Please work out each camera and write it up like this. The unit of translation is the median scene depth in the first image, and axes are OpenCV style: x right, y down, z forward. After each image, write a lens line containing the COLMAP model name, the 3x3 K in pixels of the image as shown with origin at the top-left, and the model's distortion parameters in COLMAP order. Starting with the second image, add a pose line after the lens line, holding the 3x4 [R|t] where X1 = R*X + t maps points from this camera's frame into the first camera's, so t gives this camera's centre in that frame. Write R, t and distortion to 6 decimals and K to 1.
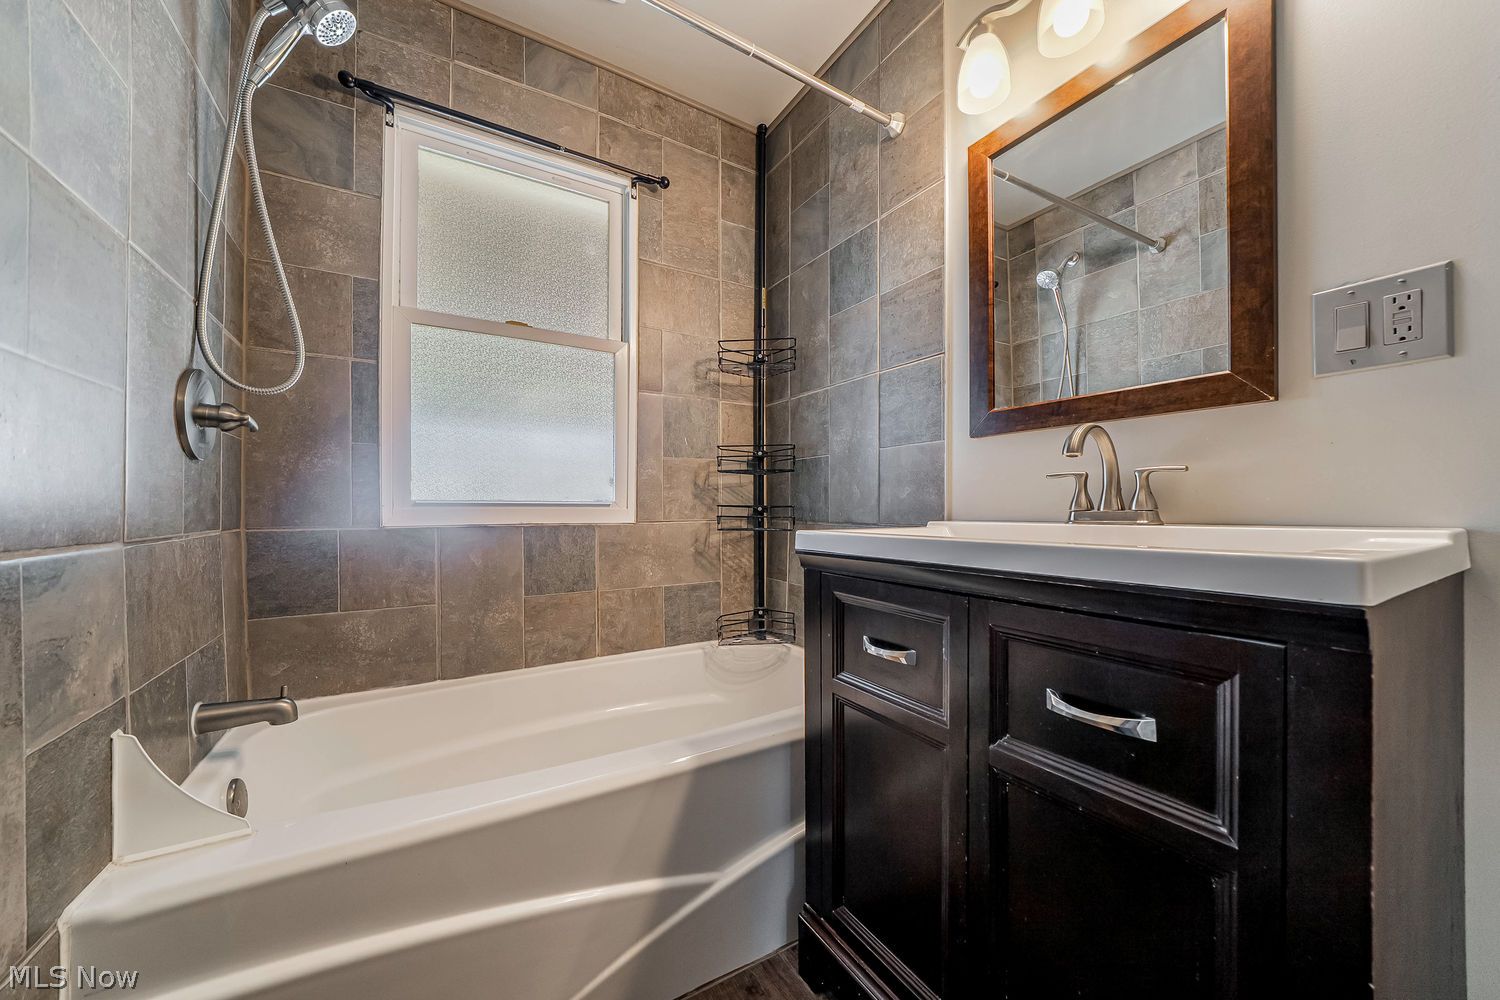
lens RADIAL K [[542.2, 0, 761.5], [0, 542.2, 513.0], [0, 0, 1]] dist [0.000804, 0.000107]
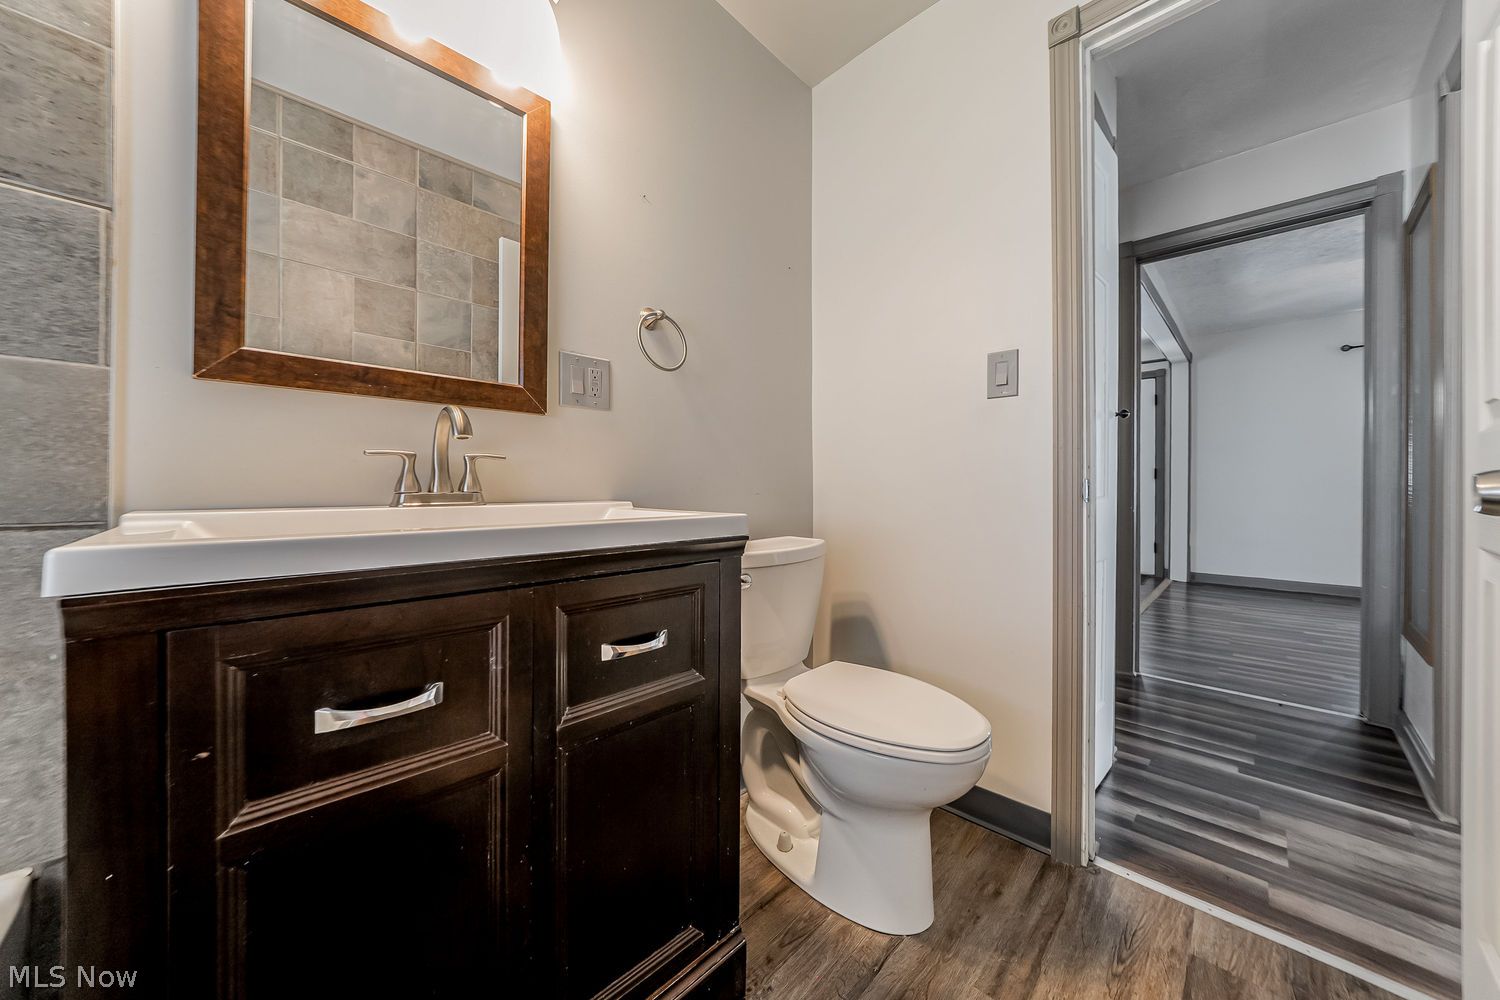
lens RADIAL K [[516.5, 0, 746.6], [0, 516.5, 499.9], [0, 0, 1]] dist [-0.005787, 0.000143]
pose [[-0.213721, -0.014806, 0.976782, -0.451191], [0.007236, 0.999834, 0.016739, -0.002378], [-0.976868, 0.010645, -0.213579, 0.683103]]
